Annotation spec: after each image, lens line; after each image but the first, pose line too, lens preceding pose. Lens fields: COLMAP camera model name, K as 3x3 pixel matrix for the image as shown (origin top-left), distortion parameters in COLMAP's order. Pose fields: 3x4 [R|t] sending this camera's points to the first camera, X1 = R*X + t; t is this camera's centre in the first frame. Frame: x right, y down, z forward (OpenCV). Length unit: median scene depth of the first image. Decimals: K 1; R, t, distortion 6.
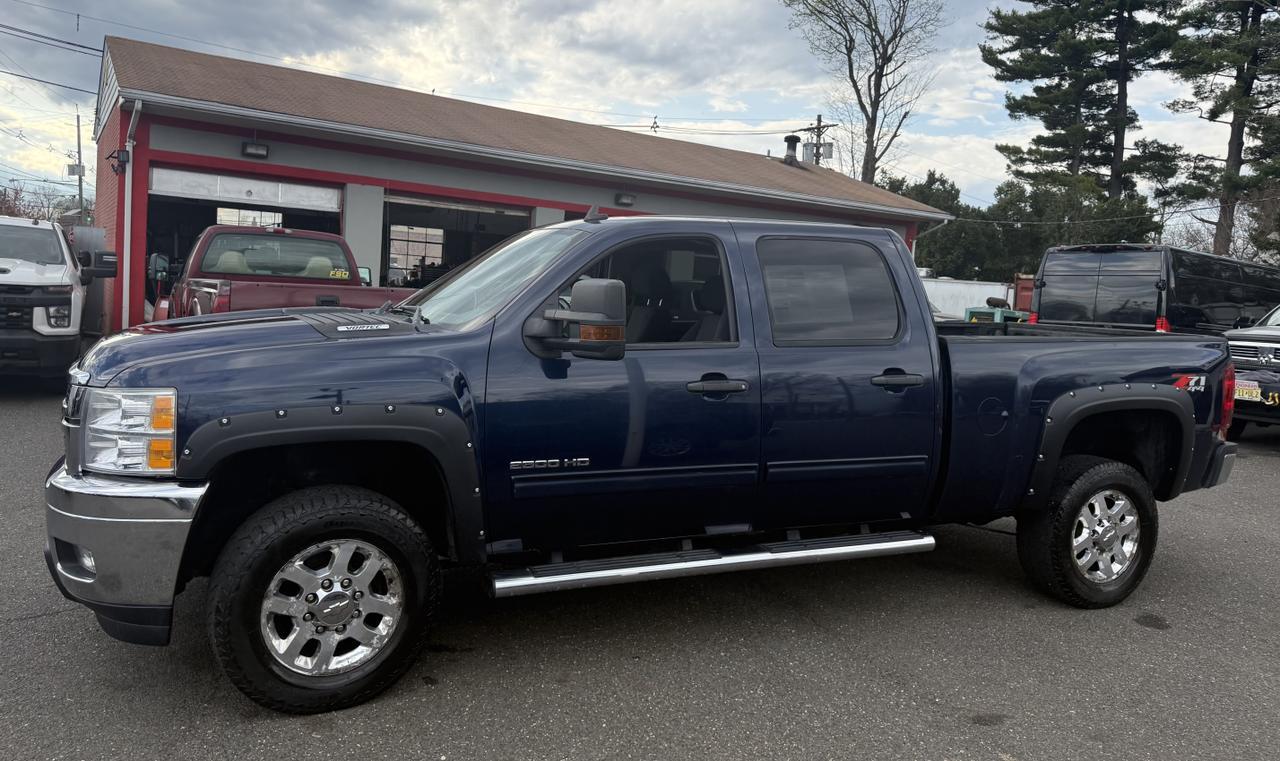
lens RADIAL K [[971.8, 0, 647.3], [0, 971.8, 373.7], [0, 0, 1]] dist [0.079992, -0.013310]
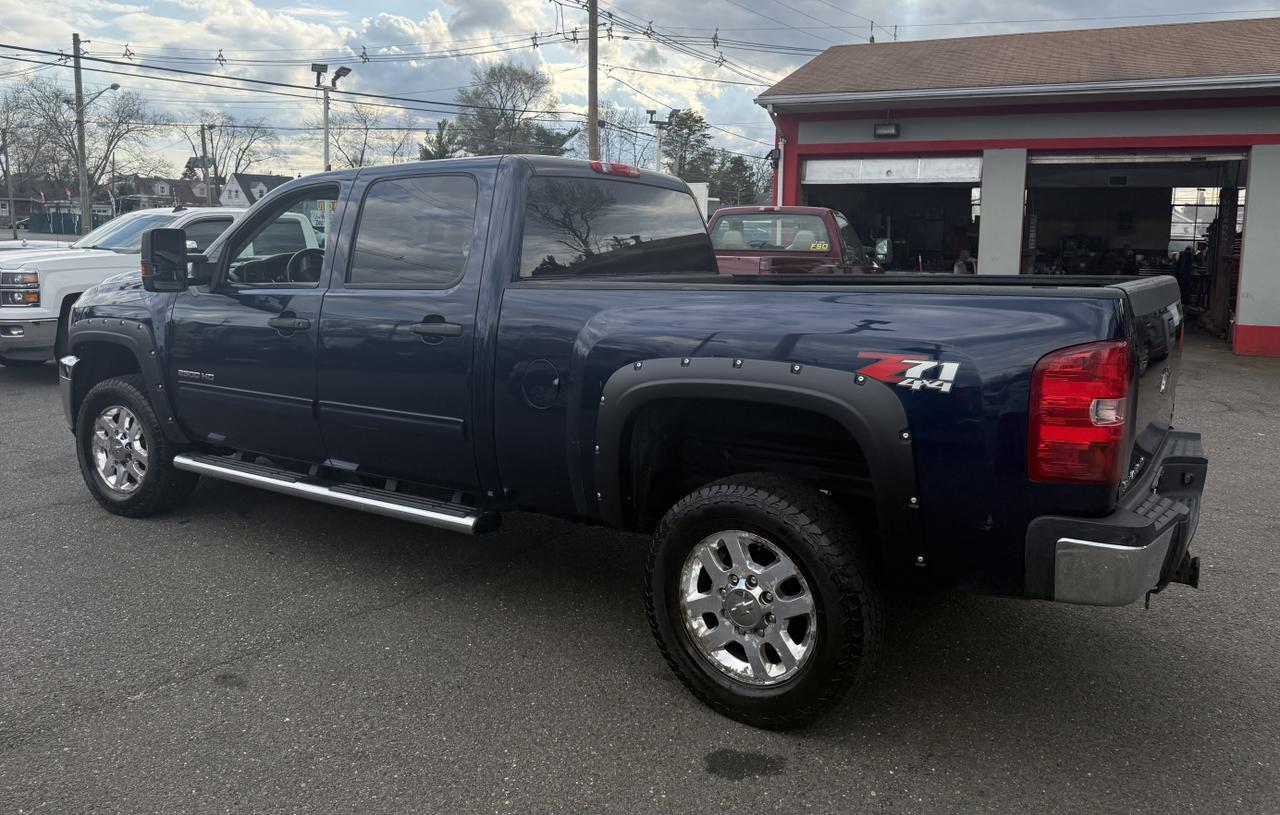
lens RADIAL K [[976.2, 0, 629.7], [0, 976.2, 401.1], [0, 0, 1]] dist [0.062026, -0.070009]
pose [[0.492648, 0.097648, -0.864733, 0.276629], [-0.065733, 0.995021, 0.074912, -0.001500], [0.867742, 0.019936, 0.496614, 0.178203]]
